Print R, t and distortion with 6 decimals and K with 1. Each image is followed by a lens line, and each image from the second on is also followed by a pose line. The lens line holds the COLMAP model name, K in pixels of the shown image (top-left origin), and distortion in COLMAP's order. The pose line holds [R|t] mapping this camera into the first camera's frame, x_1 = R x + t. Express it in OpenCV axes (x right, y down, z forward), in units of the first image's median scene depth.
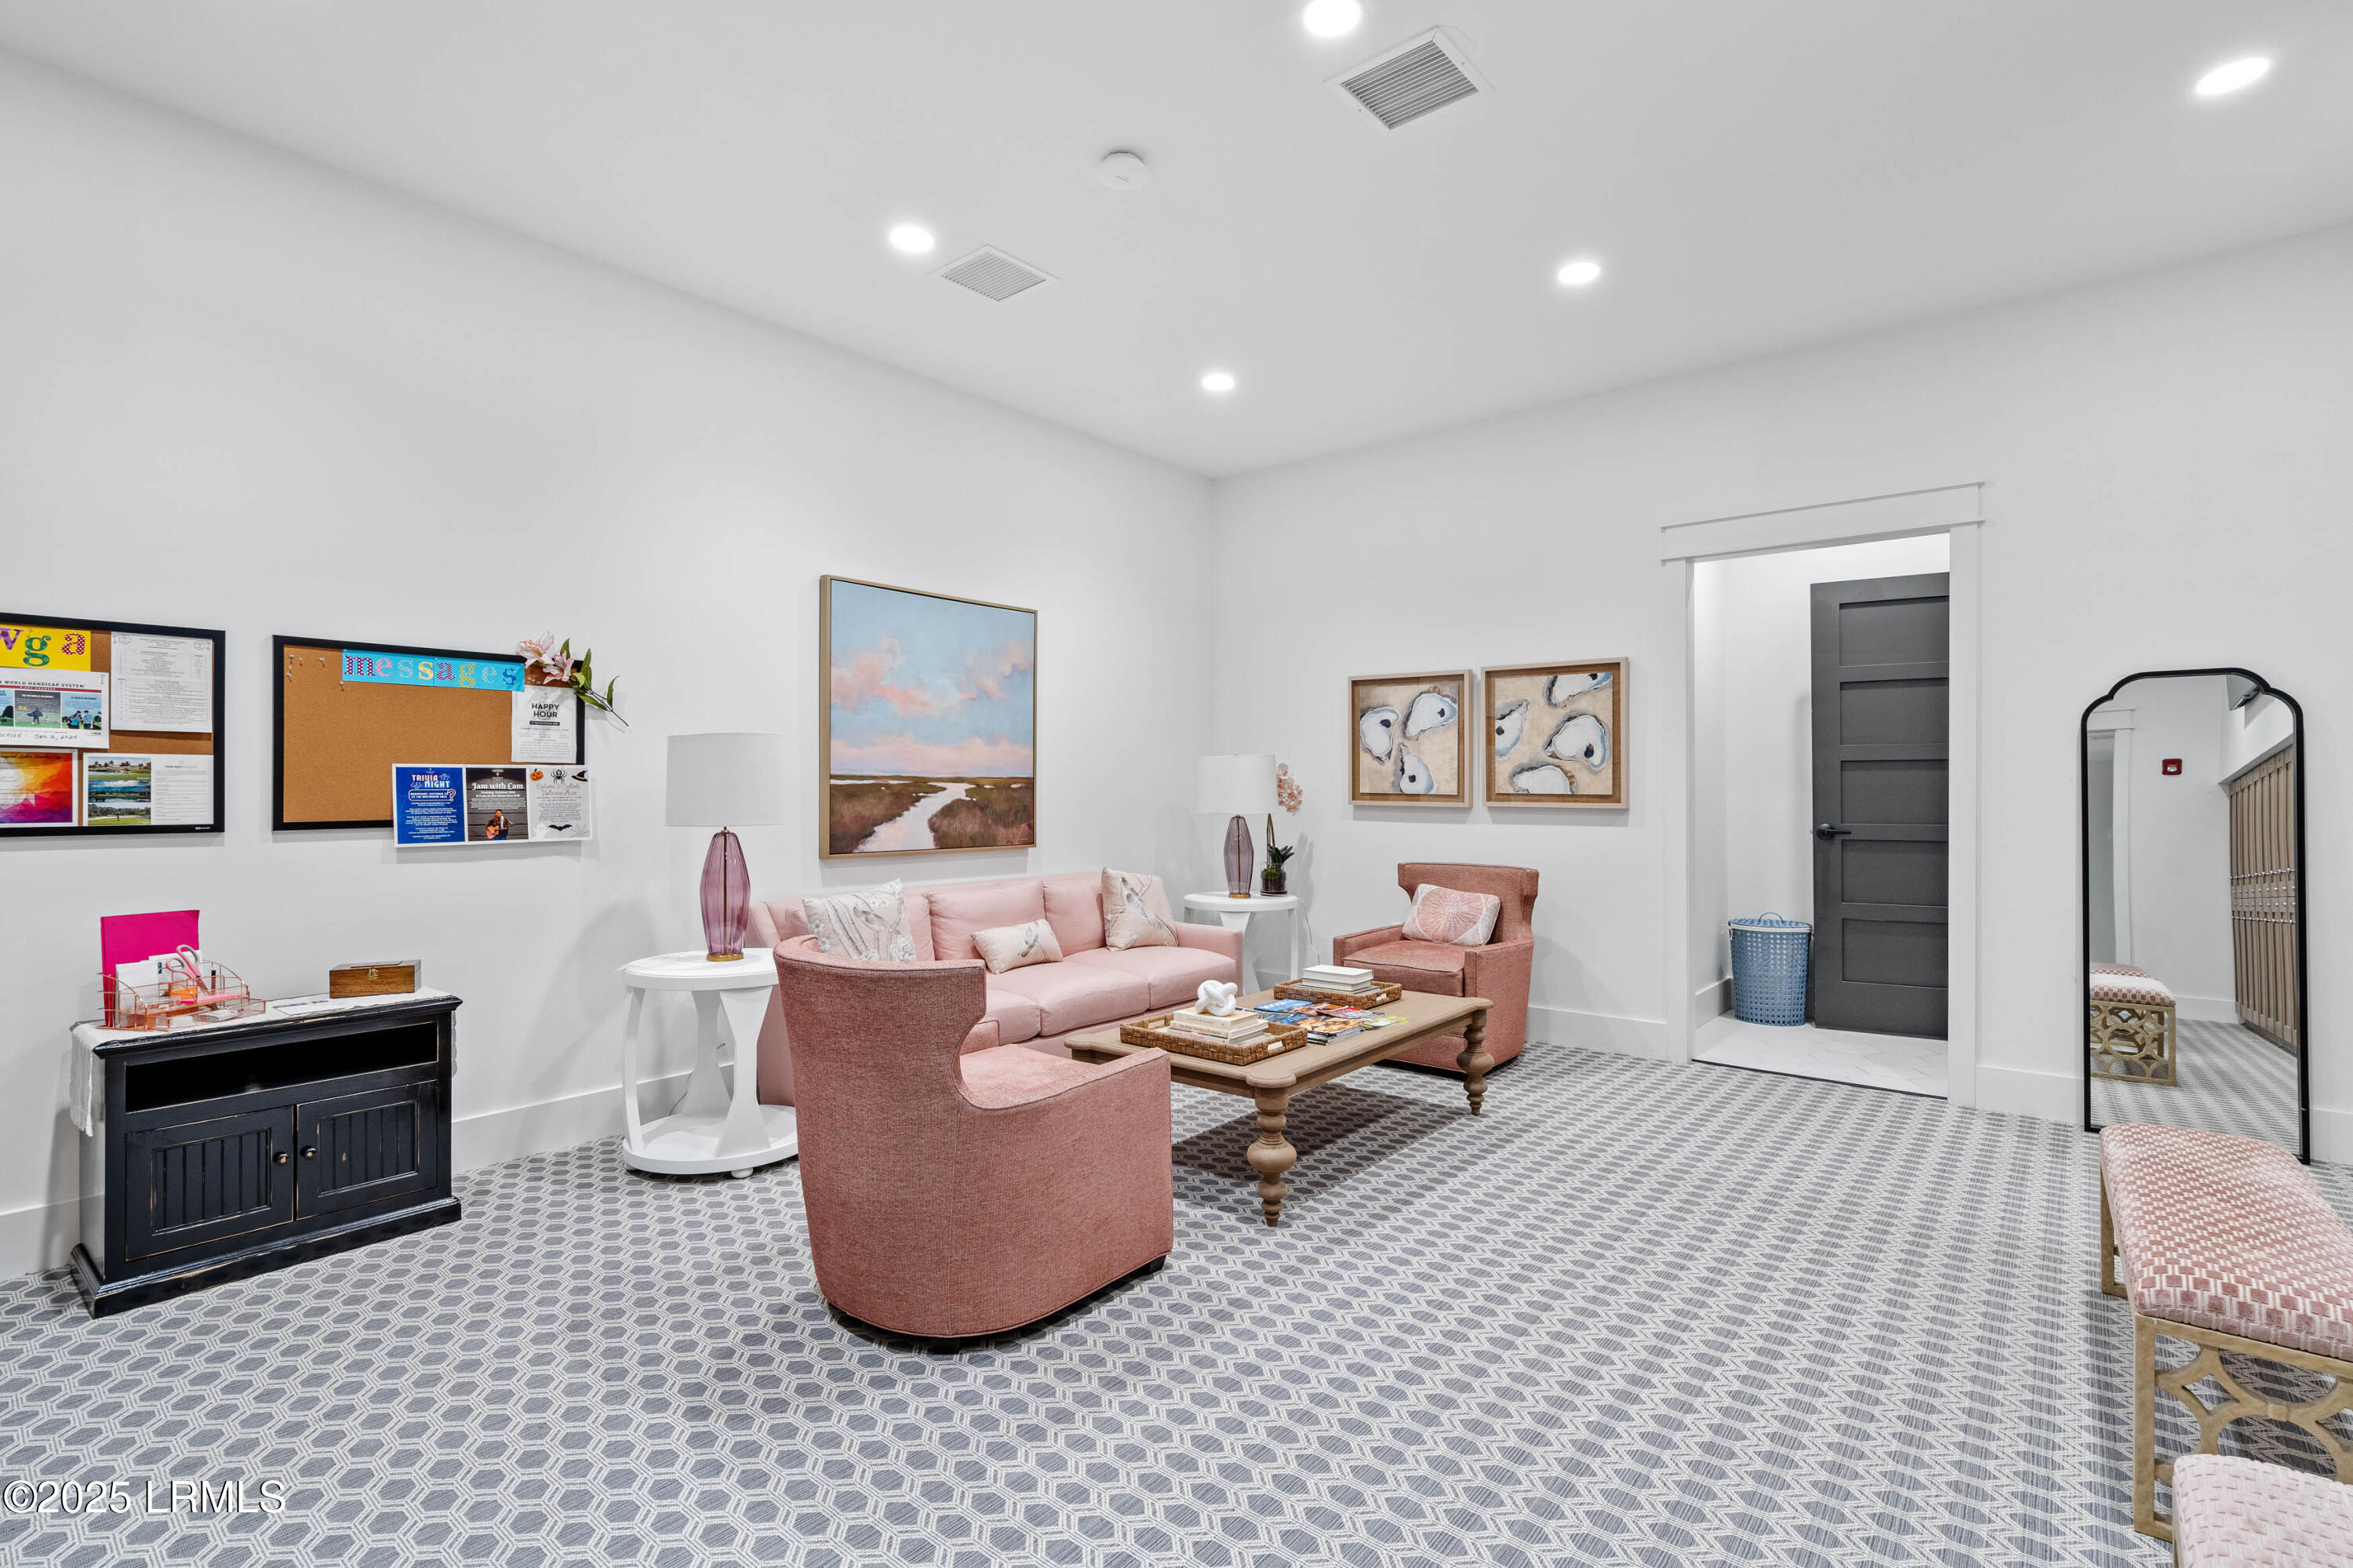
lens RADIAL K [[1077.3, 0, 1173.8], [0, 1077.3, 771.7], [0, 0, 1]] dist [-0.008354, 0.000611]
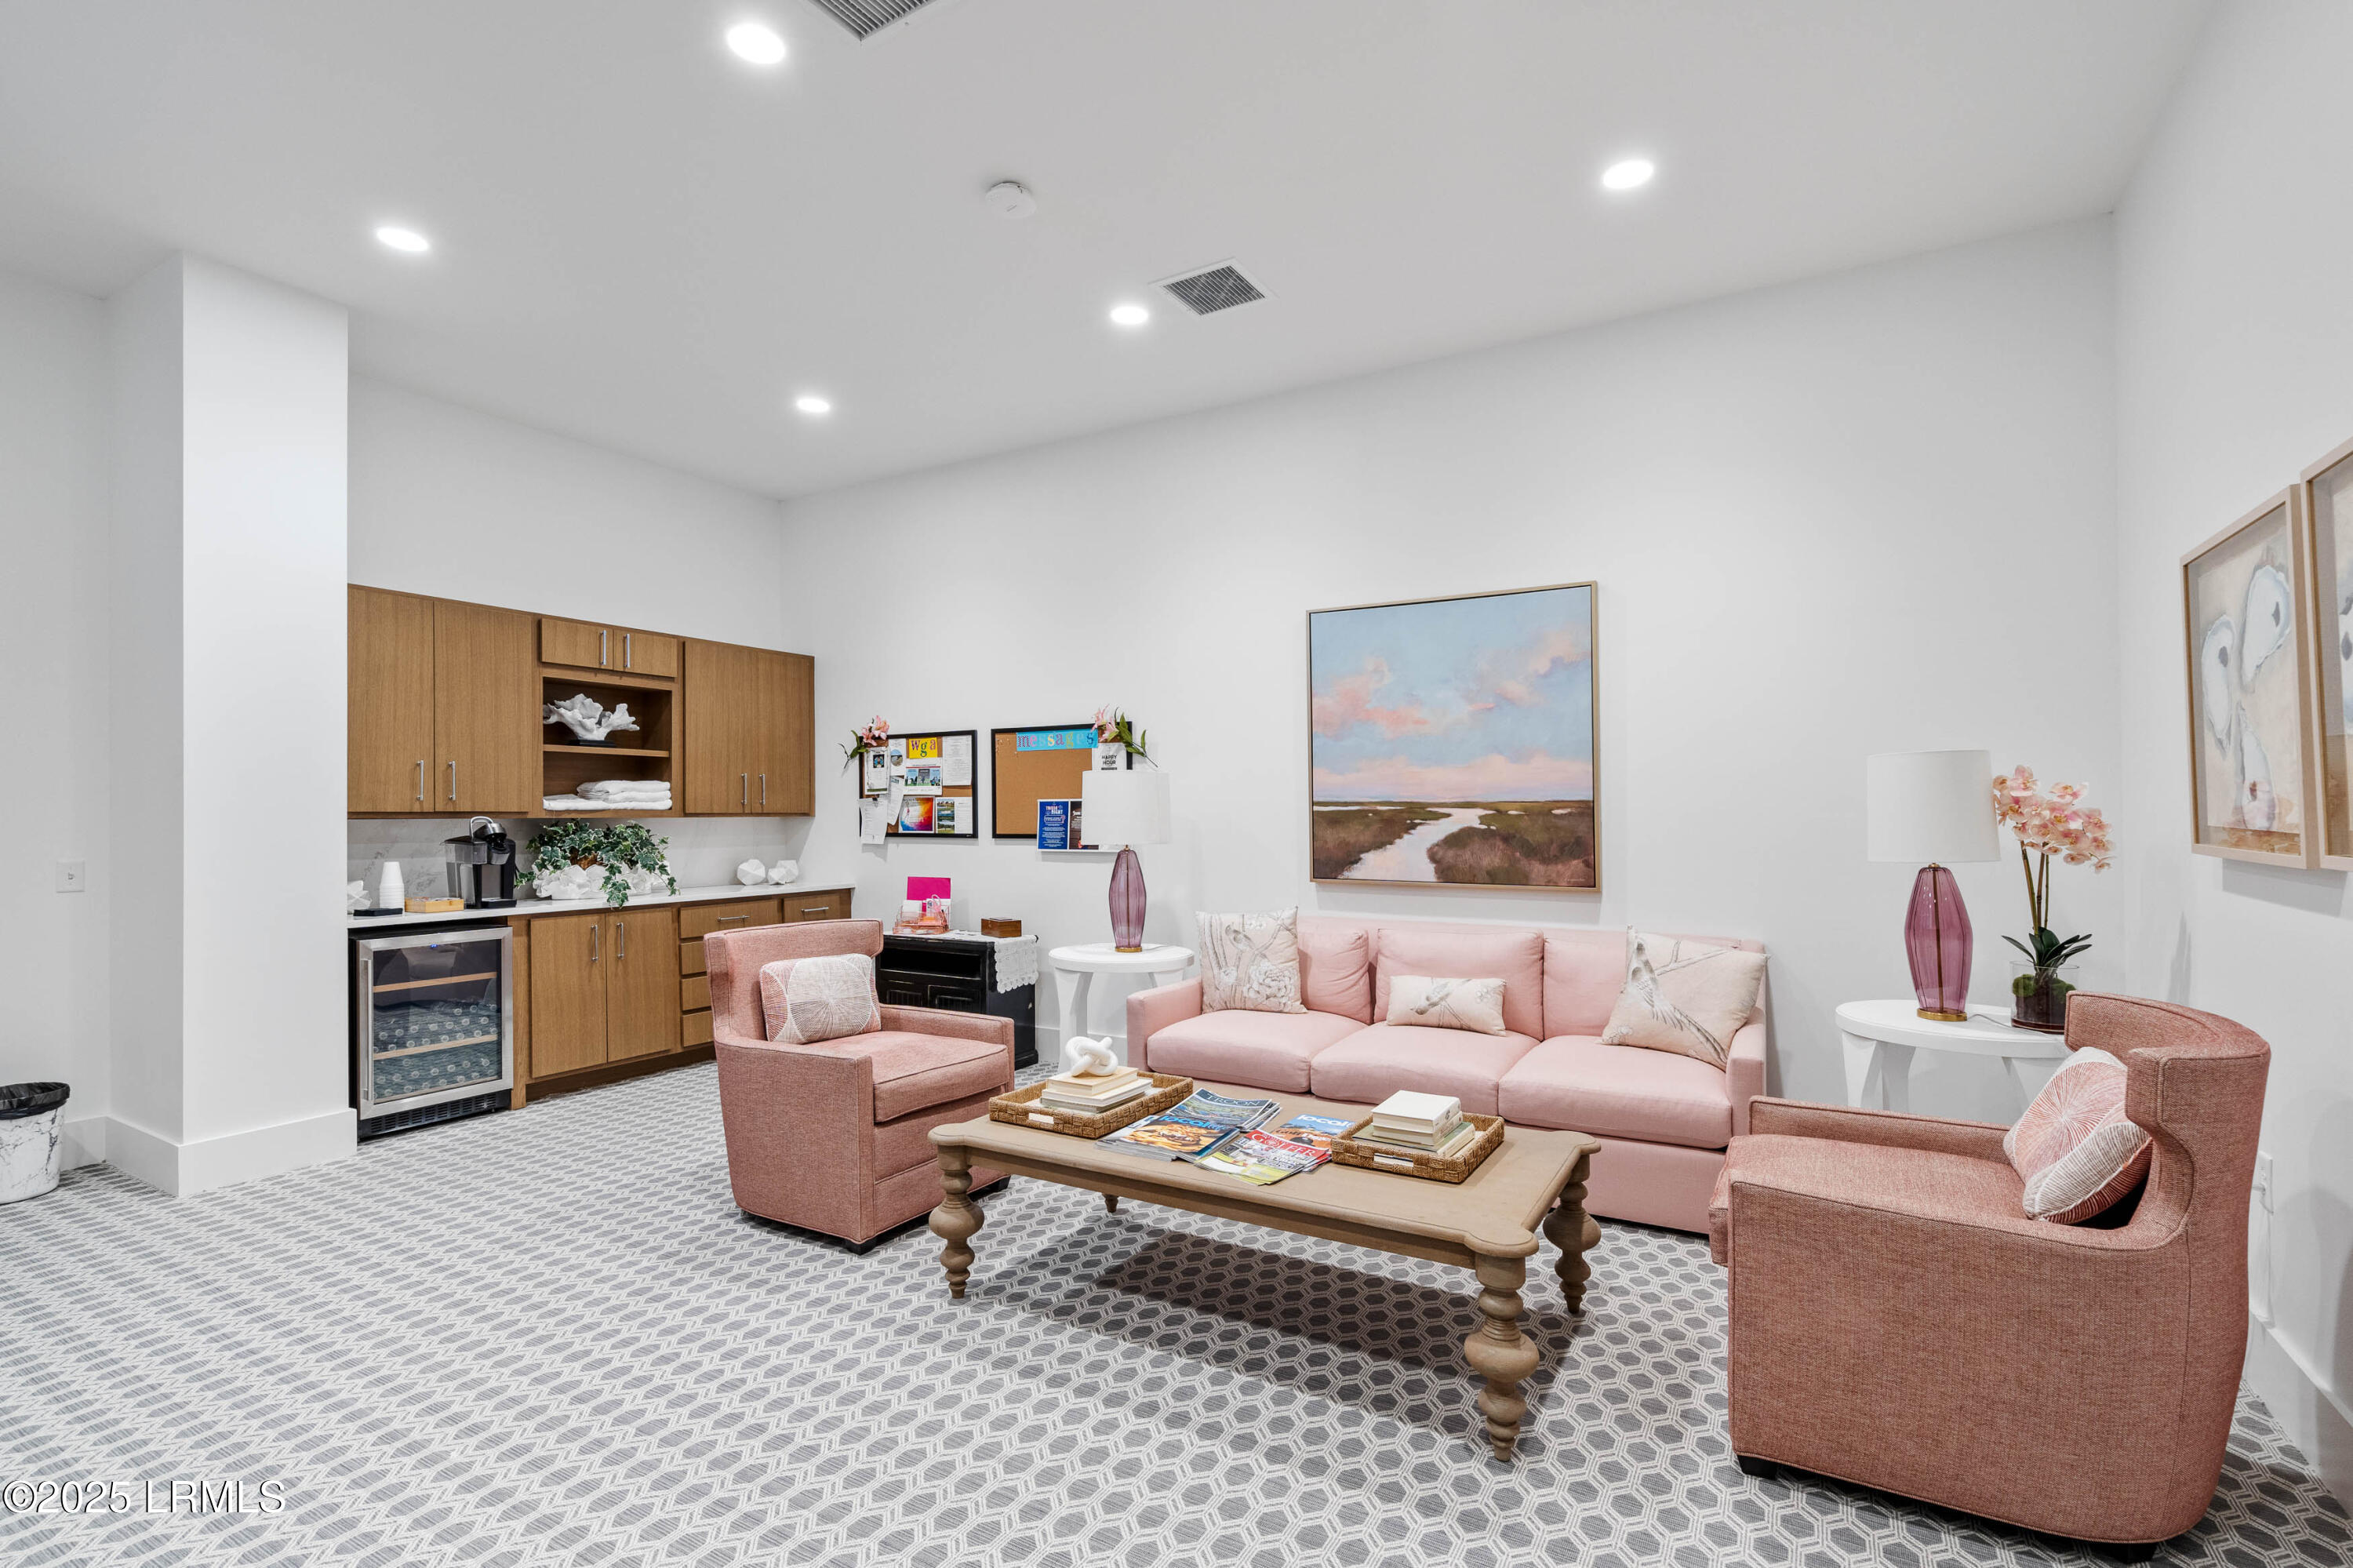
lens RADIAL K [[1077.3, 0, 1175.5], [0, 1077.3, 805.2], [0, 0, 1]] dist [-0.008354, 0.000611]
pose [[0.171529, -0.007548, -0.985150, 0.682940], [0.015826, 0.999863, -0.004905, 0.009327], [0.985052, -0.014750, 0.171625, 0.690014]]
